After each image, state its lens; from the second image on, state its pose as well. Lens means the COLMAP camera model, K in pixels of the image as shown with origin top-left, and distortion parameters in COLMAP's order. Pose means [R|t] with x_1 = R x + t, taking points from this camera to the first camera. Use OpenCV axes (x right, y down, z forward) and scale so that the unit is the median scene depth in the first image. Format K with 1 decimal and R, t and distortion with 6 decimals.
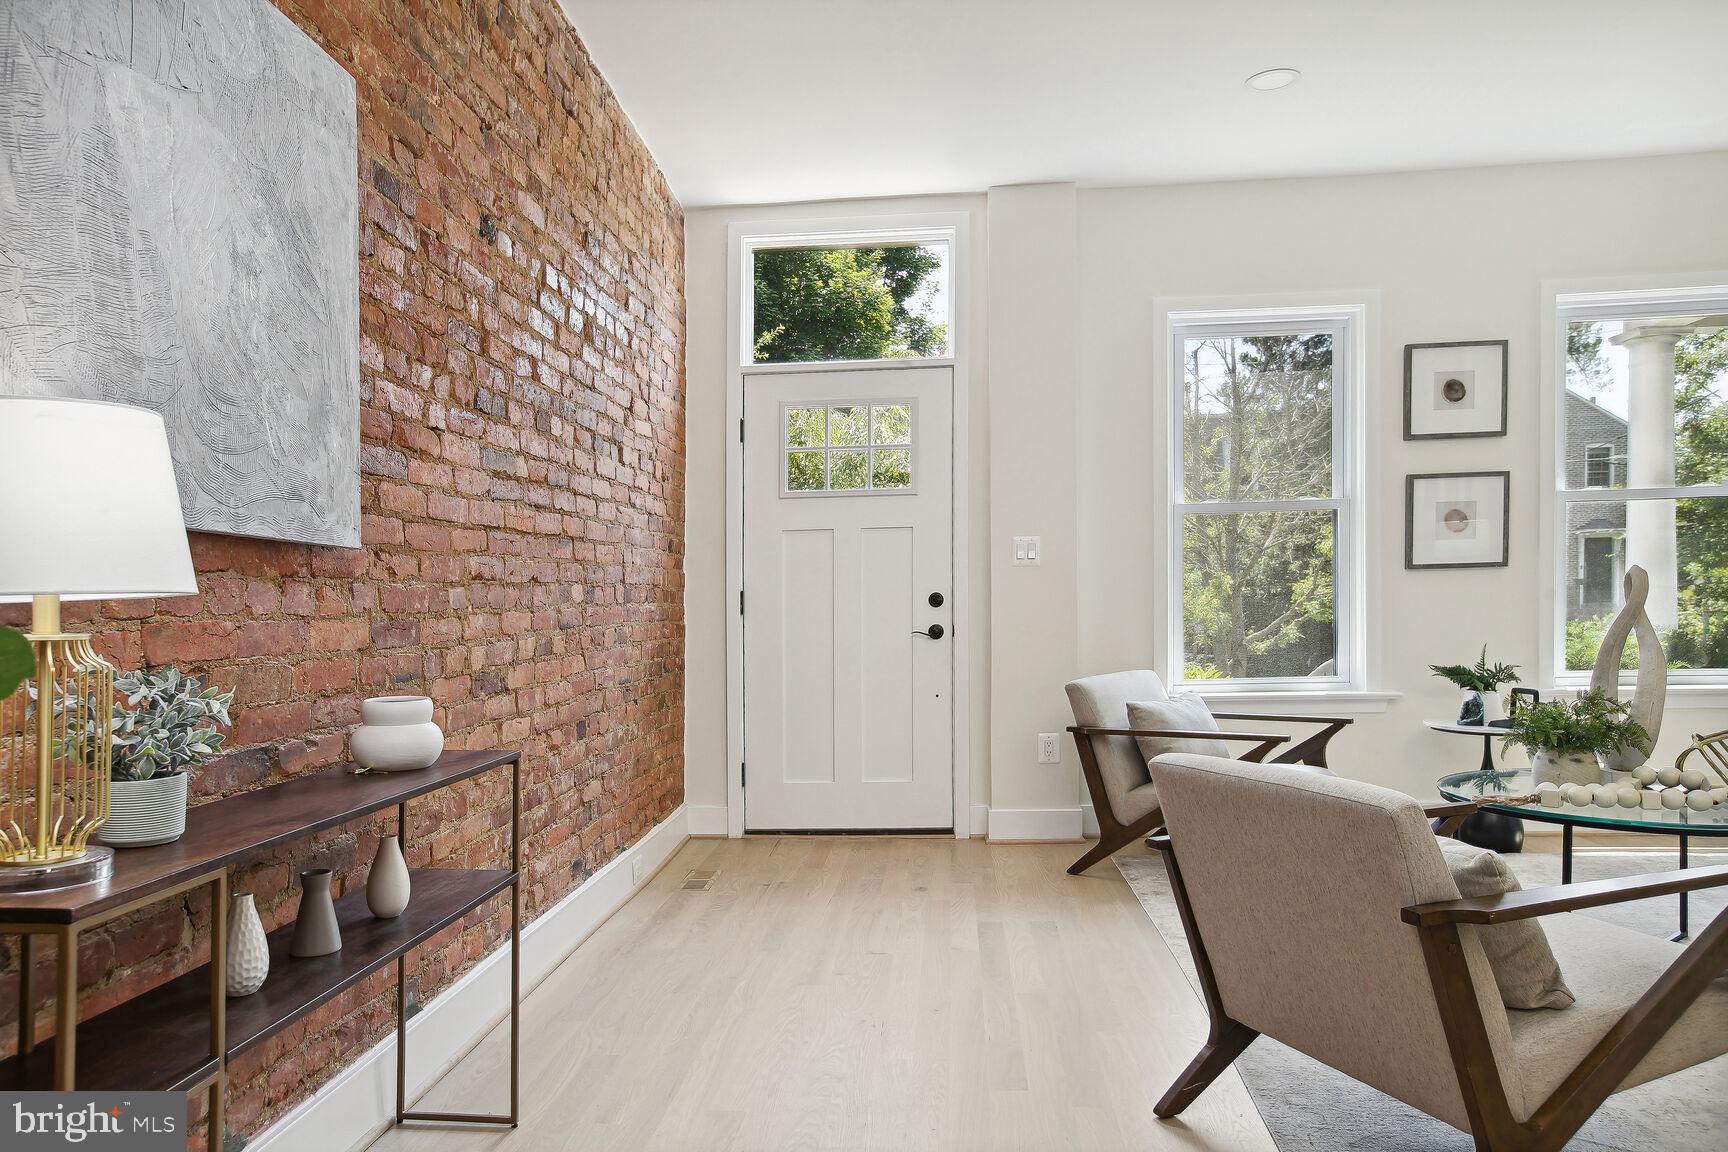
lens RADIAL K [[1238.6, 0, 864.0], [0, 1238.6, 576.0], [0, 0, 1]] dist [-0.005367, -0.000394]
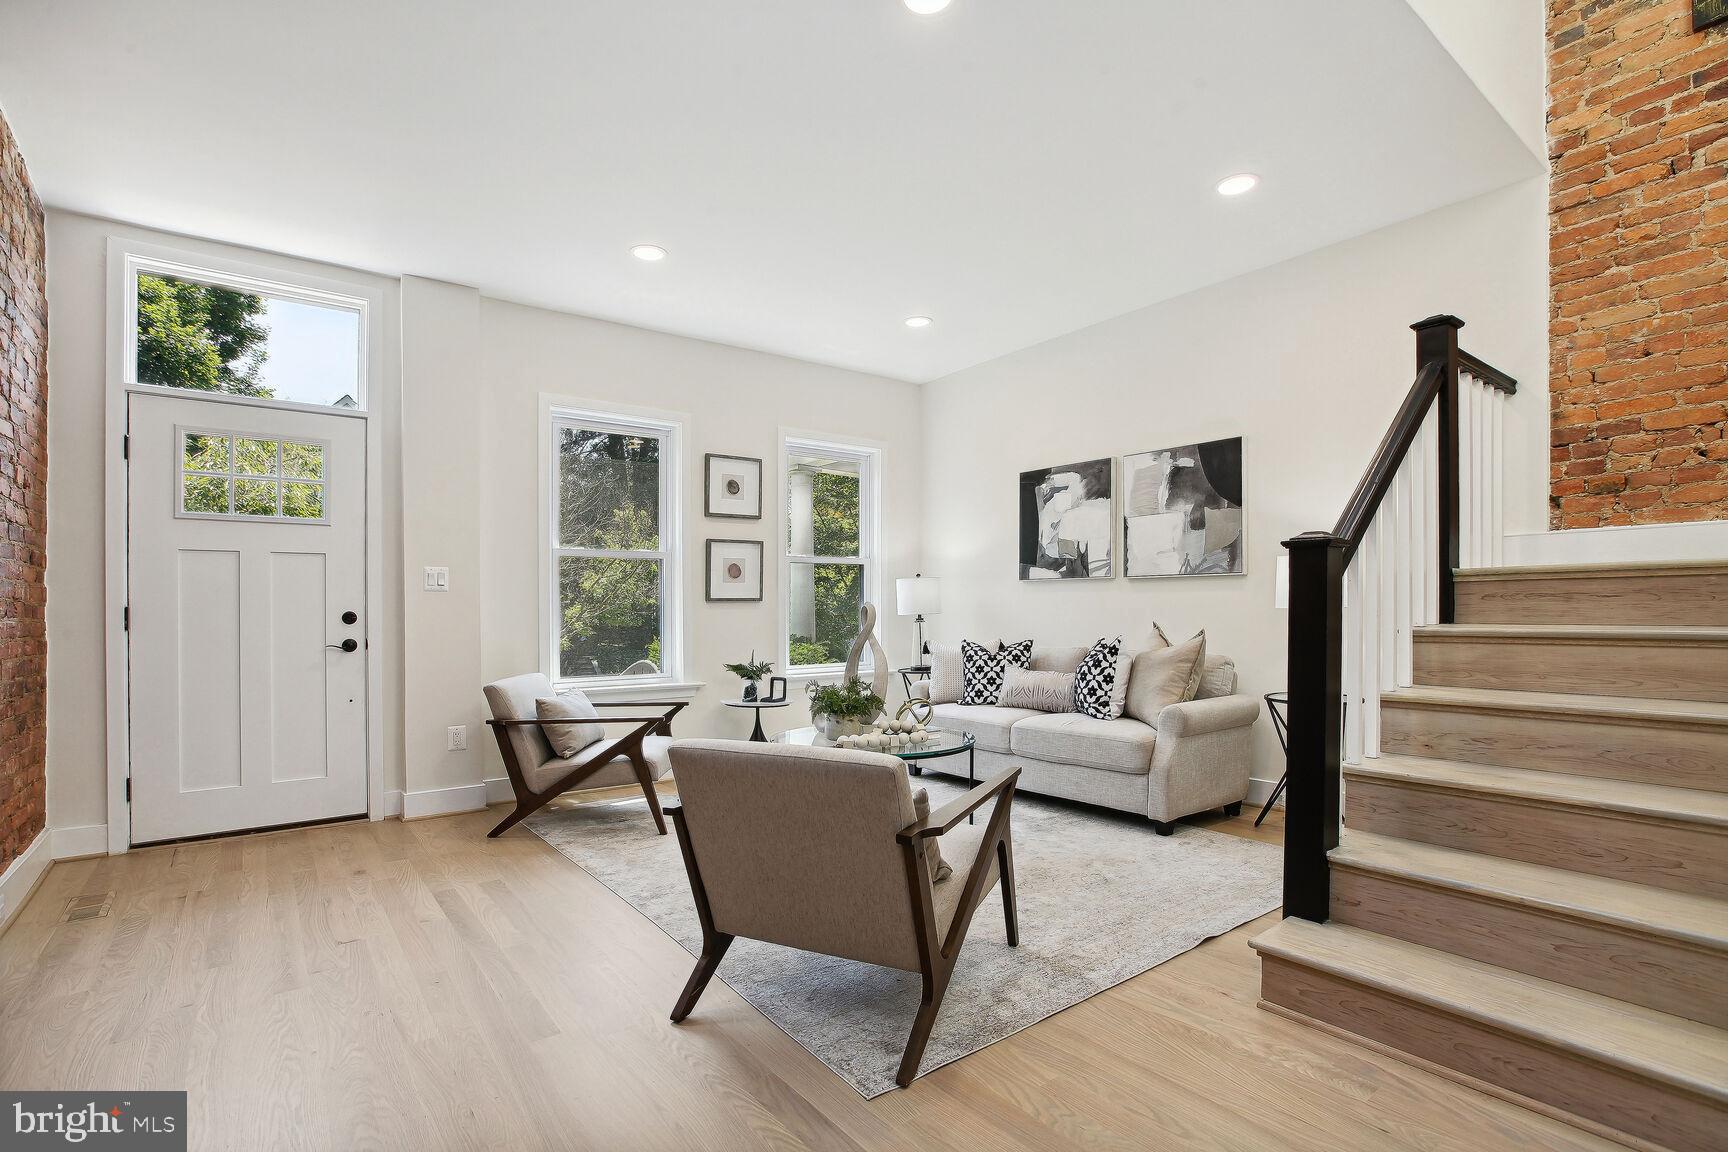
lens RADIAL K [[826.3, 0, 866.2], [0, 826.3, 611.7], [0, 0, 1]] dist [-0.044244, 0.024177]
pose [[0.748663, 0.015941, 0.662759, -0.089714], [-0.020947, 0.999781, -0.000385, 0.003834], [-0.662620, -0.013595, 0.748833, 0.117586]]
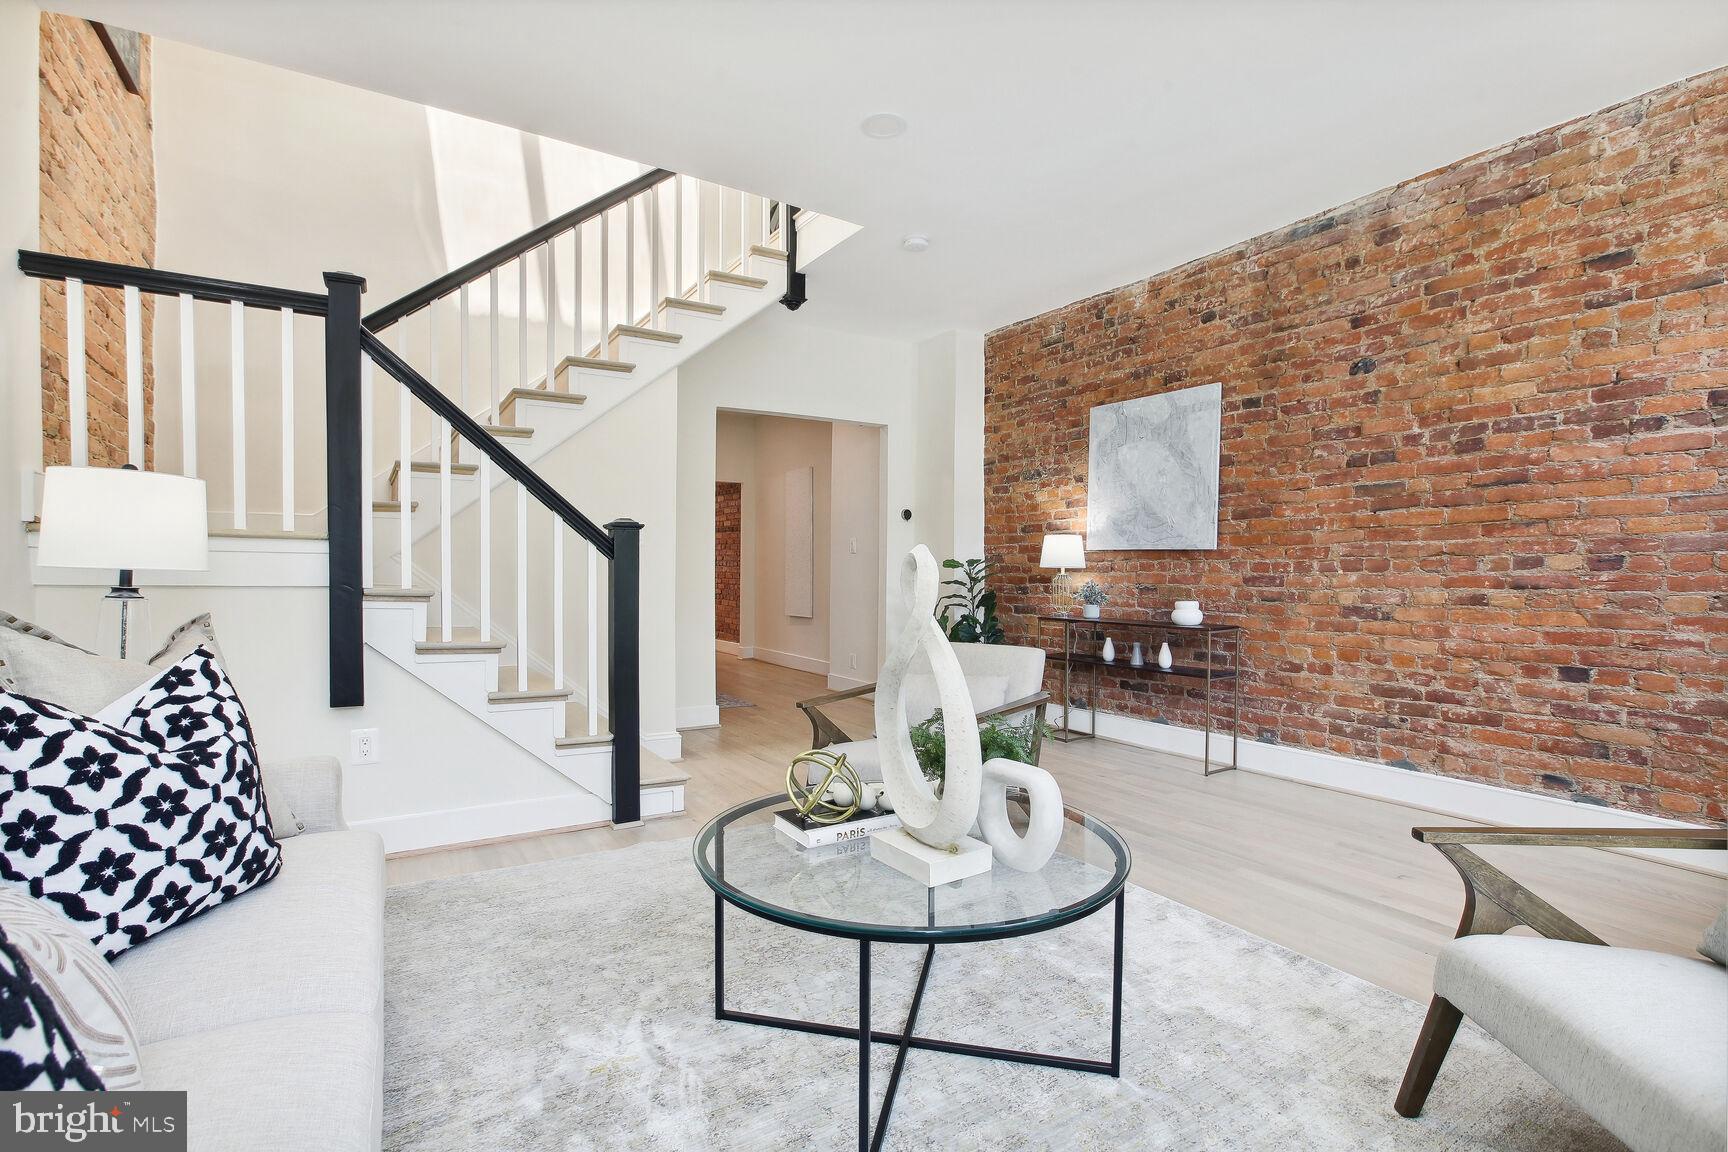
lens RADIAL K [[783.6, 0, 864.0], [0, 783.6, 576.0], [0, 0, 1]] dist [-0.000294, -0.000253]
pose [[-0.822285, 0.023401, -0.568594, 0.591303], [0.026380, 0.999648, 0.002992, 0.004557], [0.568464, -0.012540, -0.822613, 0.936255]]
